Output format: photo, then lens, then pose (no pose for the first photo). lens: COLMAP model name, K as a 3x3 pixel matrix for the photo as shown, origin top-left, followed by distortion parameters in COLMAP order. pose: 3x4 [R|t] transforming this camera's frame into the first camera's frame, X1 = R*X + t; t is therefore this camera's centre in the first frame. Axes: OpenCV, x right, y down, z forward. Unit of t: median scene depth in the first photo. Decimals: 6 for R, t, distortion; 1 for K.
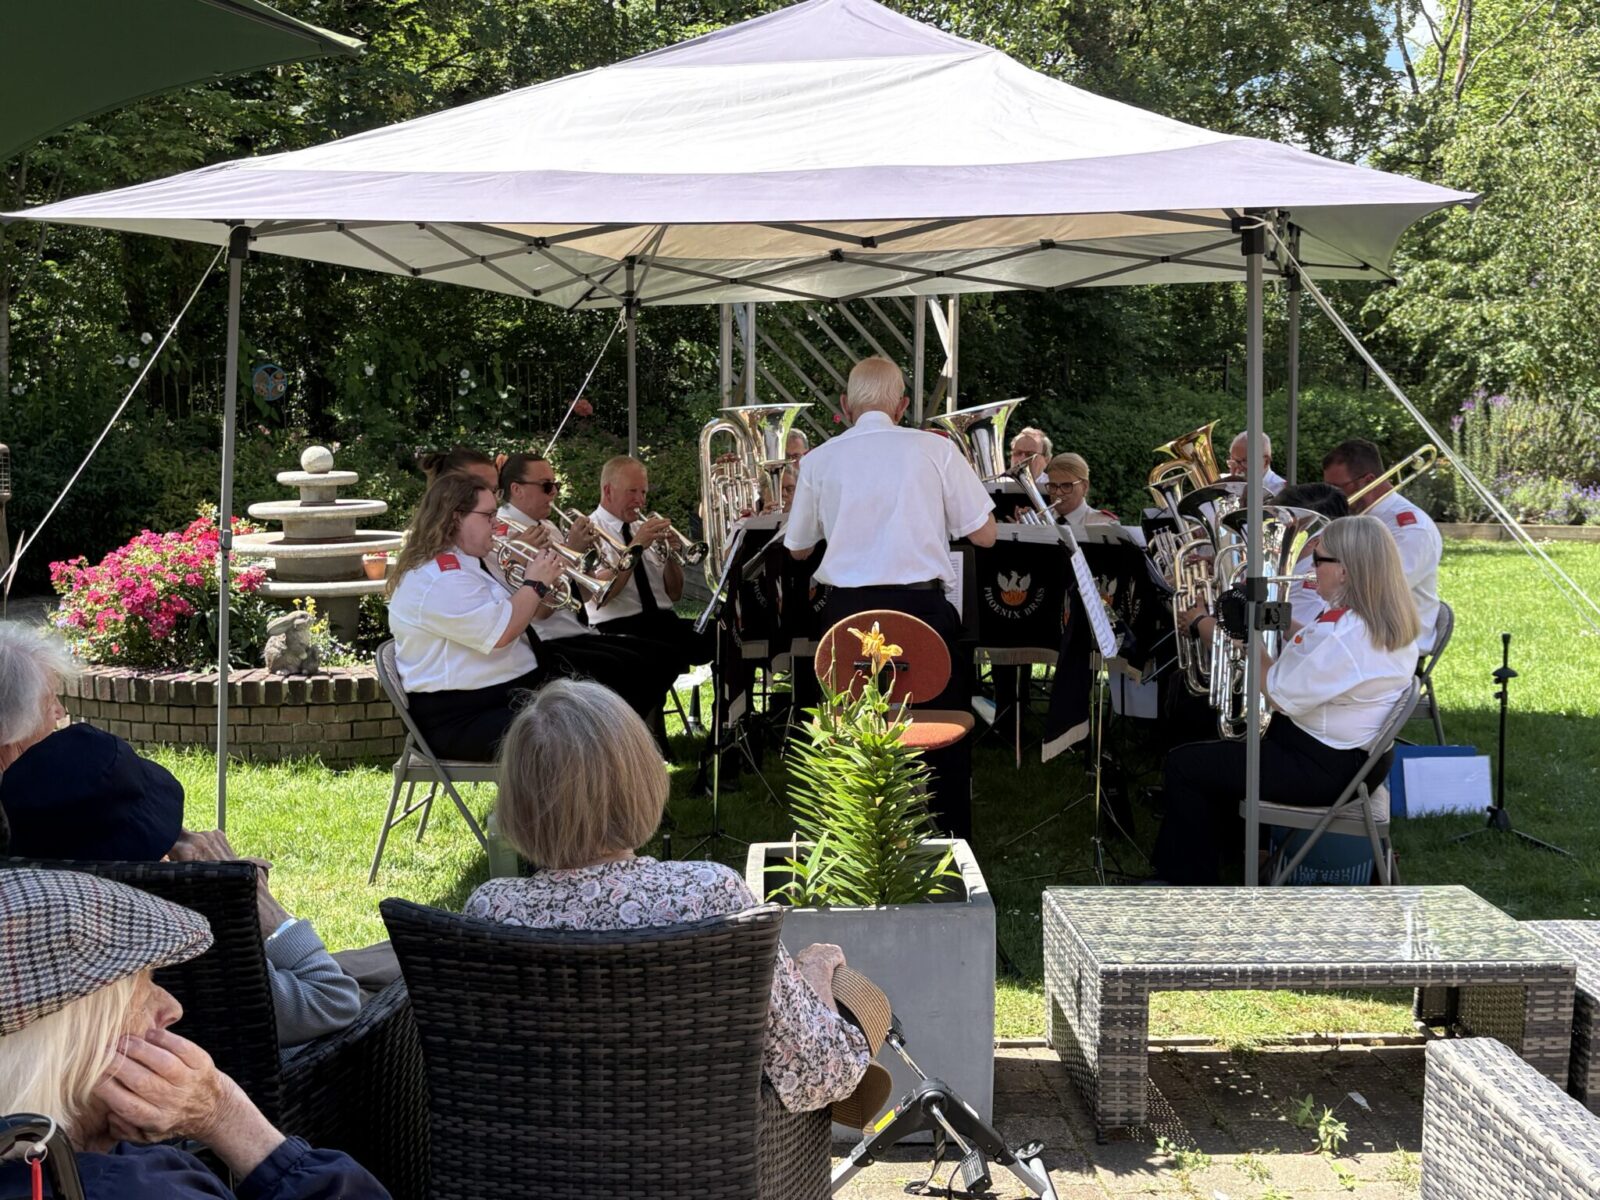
lens RADIAL K [[1725.4, 0, 800.0], [0, 1725.4, 600.0], [0, 0, 1]] dist [0.005672, 0.007861]
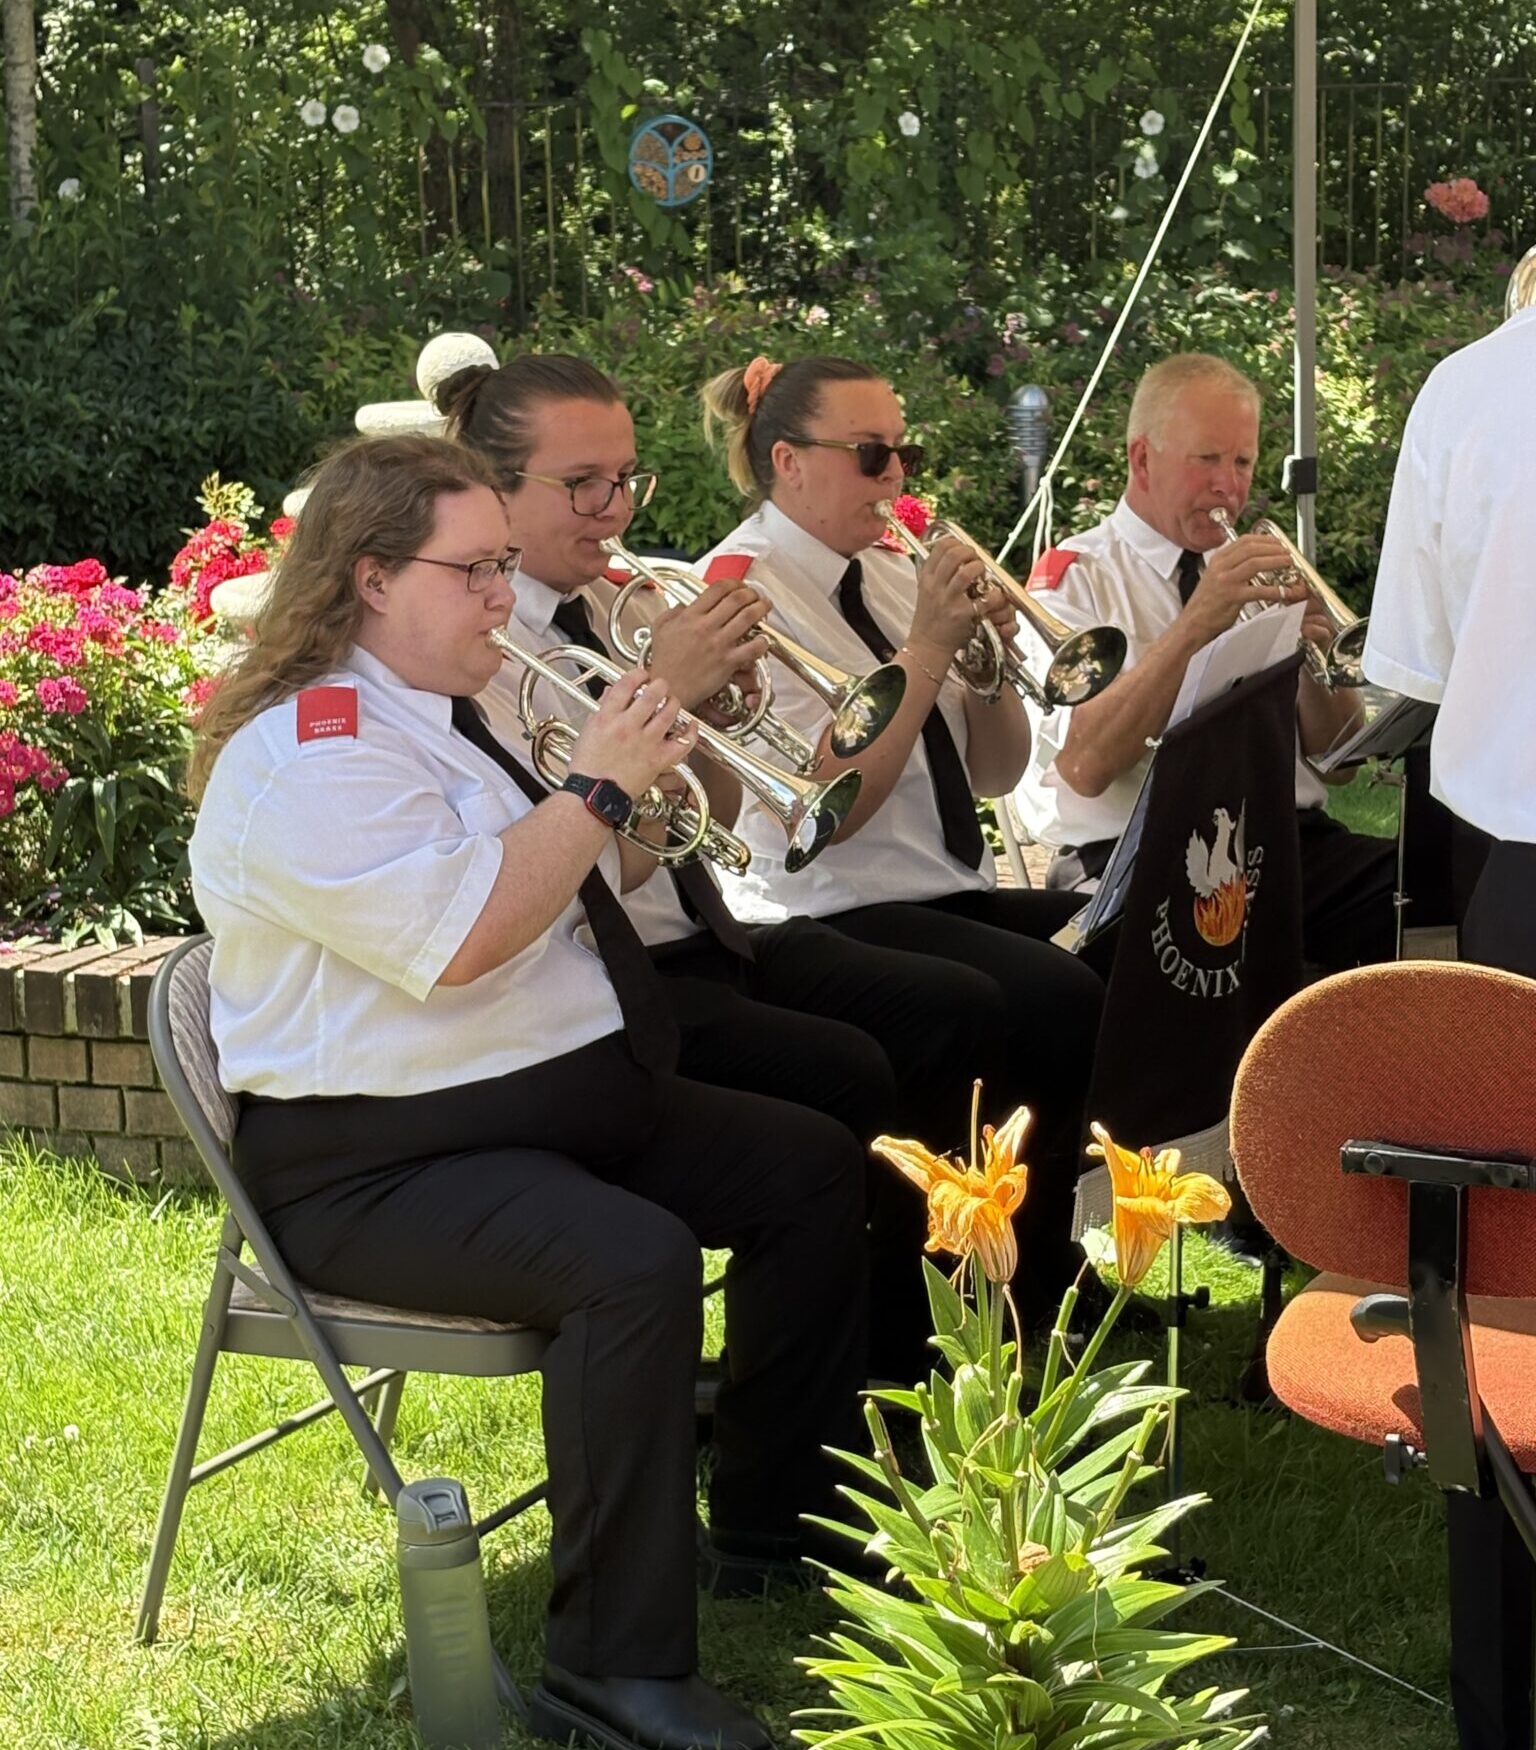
lens RADIAL K [[4095.9, 0, 768.0], [0, 4095.9, 875.0], [0, 0, 1]] dist [0.275046, 0.253468]
pose [[0.949253, 0.029681, -0.313111, 0.100416], [-0.013928, 0.998528, 0.052429, -0.026797], [0.314206, -0.045407, 0.948268, 0.221507]]
